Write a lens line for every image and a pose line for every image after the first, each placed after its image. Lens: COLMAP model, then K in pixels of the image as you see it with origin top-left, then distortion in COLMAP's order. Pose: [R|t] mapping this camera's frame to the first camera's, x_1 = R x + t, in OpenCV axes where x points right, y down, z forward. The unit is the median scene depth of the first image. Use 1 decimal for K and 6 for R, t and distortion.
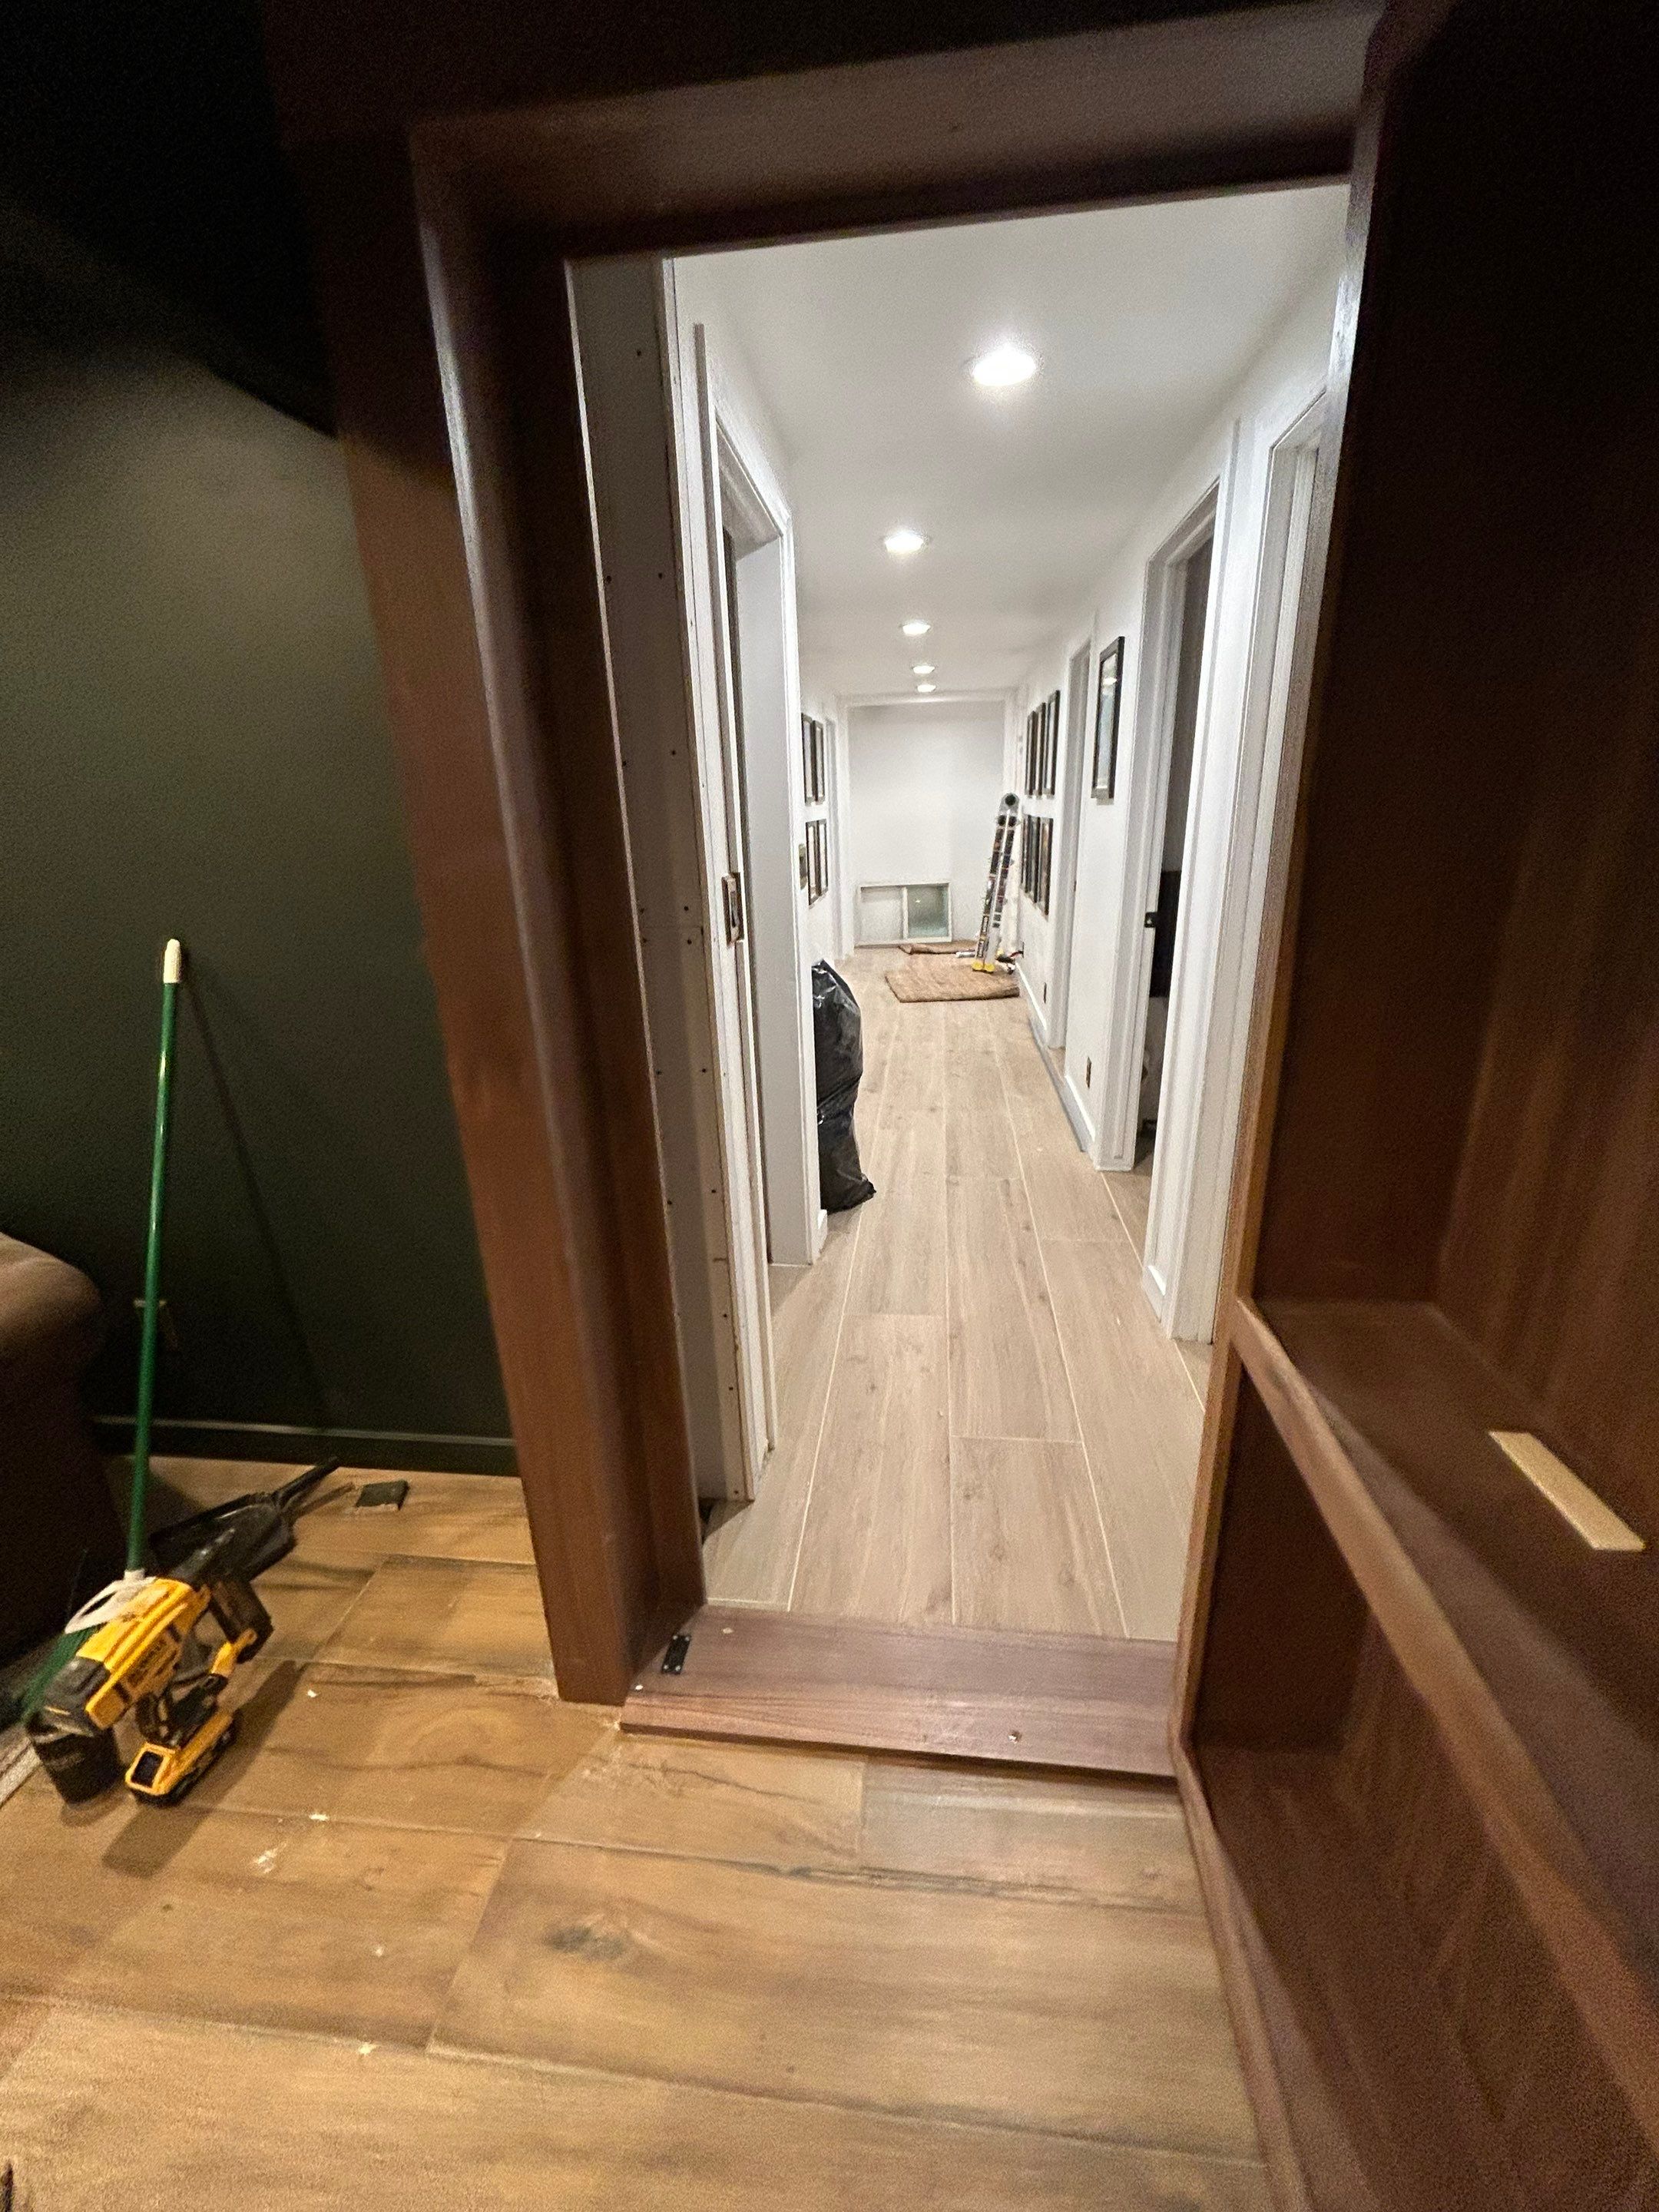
lens RADIAL K [[898.8, 0, 835.6], [0, 898.8, 1105.7], [0, 0, 1]] dist [0.006154, -0.001564]
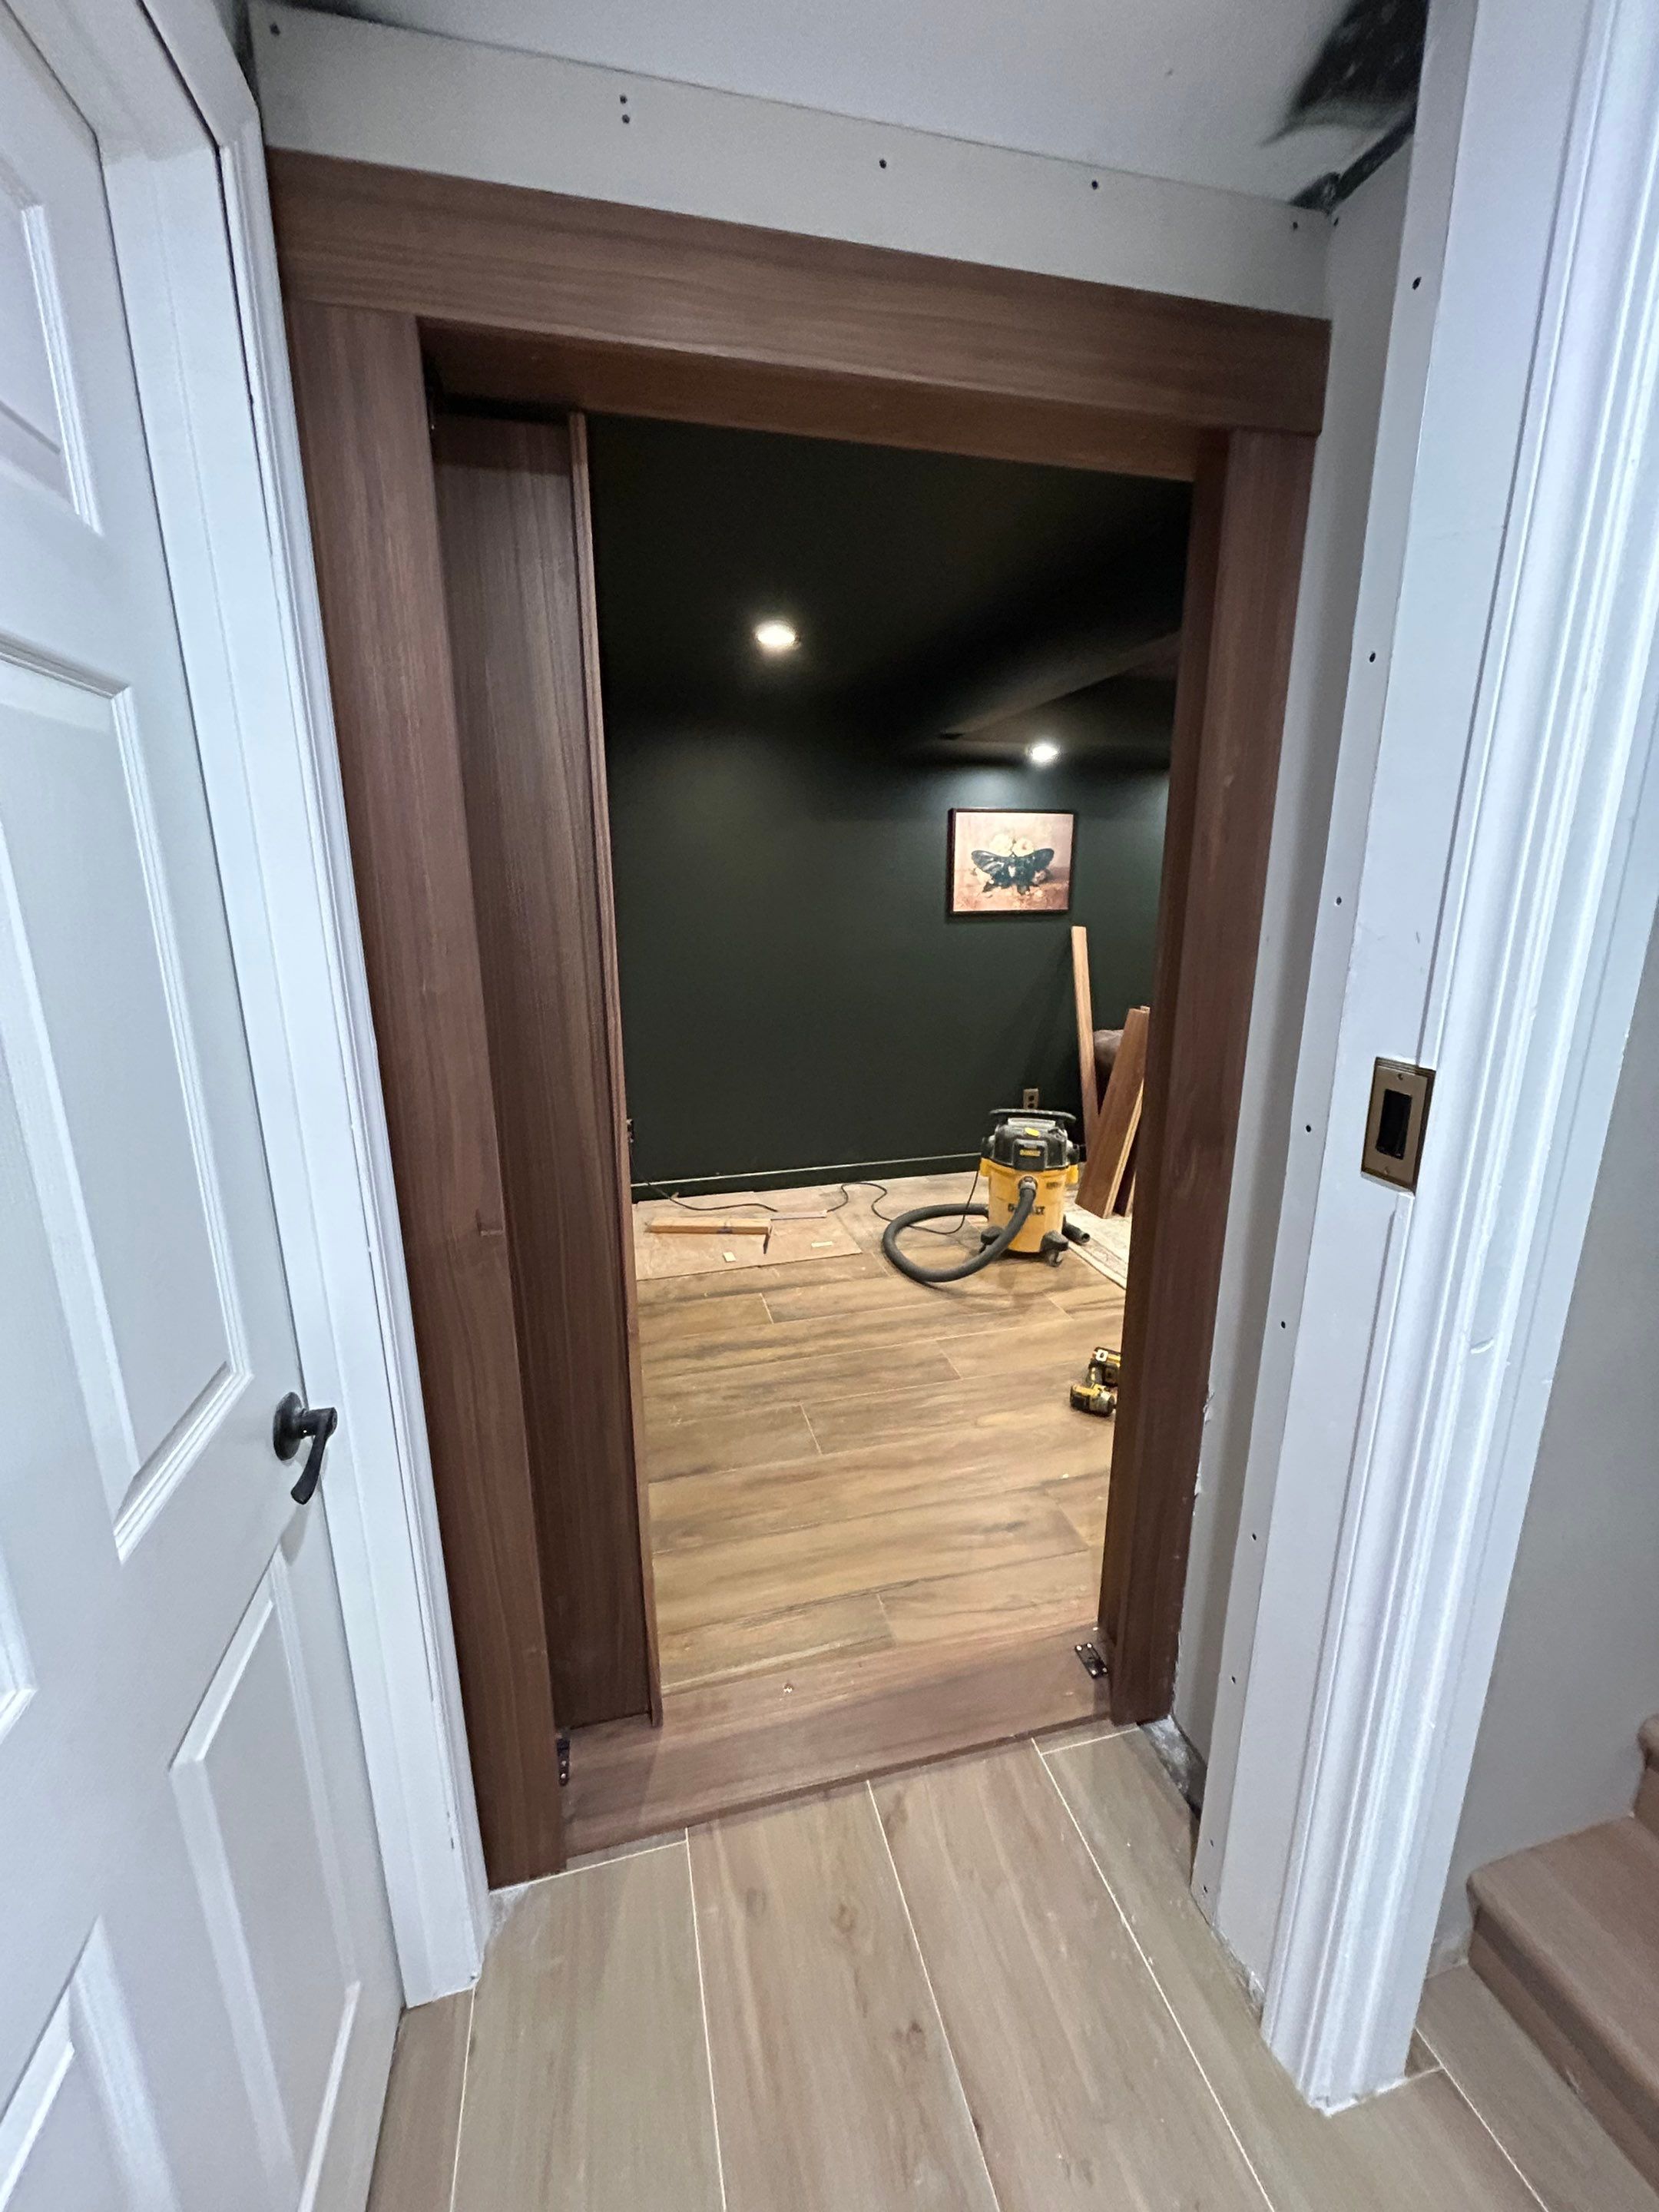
lens RADIAL K [[898.8, 0, 834.4], [0, 898.8, 1109.5], [0, 0, 1]] dist [0.006154, -0.001564]
pose [[-0.931602, 0.125590, -0.341094, 0.299555], [-0.085709, 0.836048, 0.541920, -0.386630], [0.353231, 0.534088, -0.768100, 1.010035]]
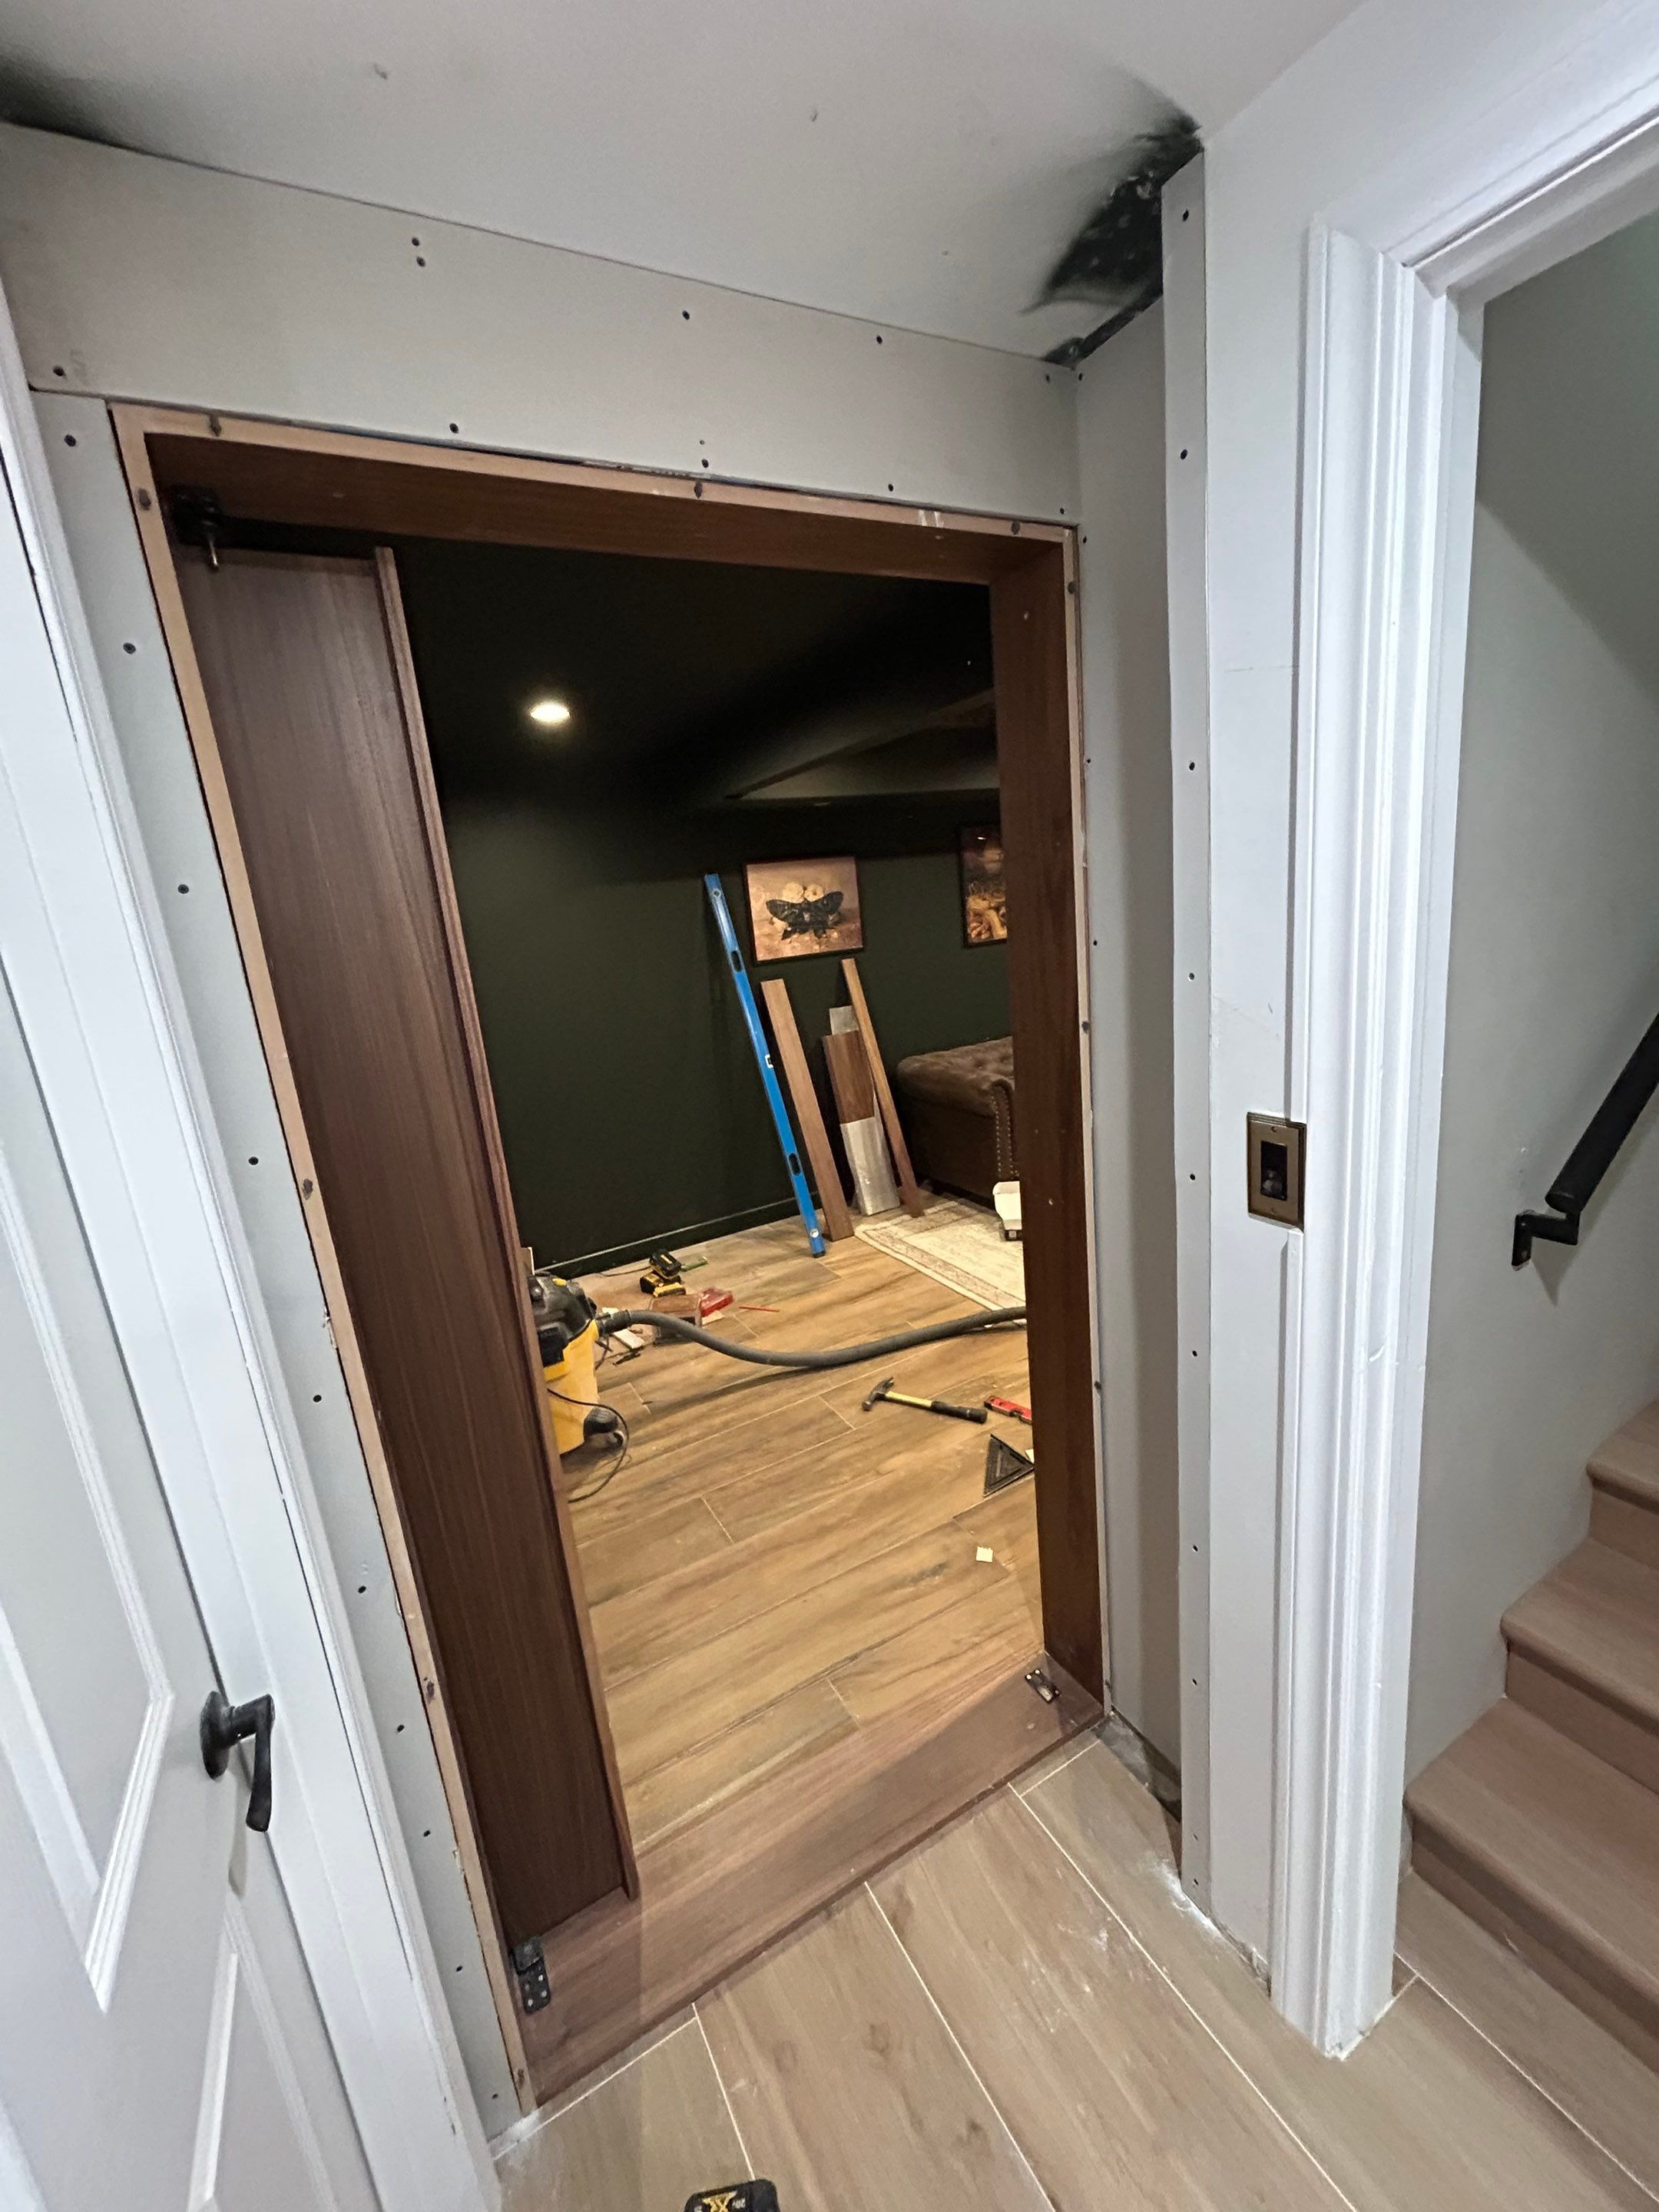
lens RADIAL K [[898.8, 0, 837.1], [0, 898.8, 1109.2], [0, 0, 1]] dist [0.006154, -0.001564]
pose [[-0.802208, 0.244557, -0.544660, 0.350479], [-0.073749, 0.864684, 0.496872, -0.423325], [0.592472, 0.438763, -0.675621, 0.952177]]
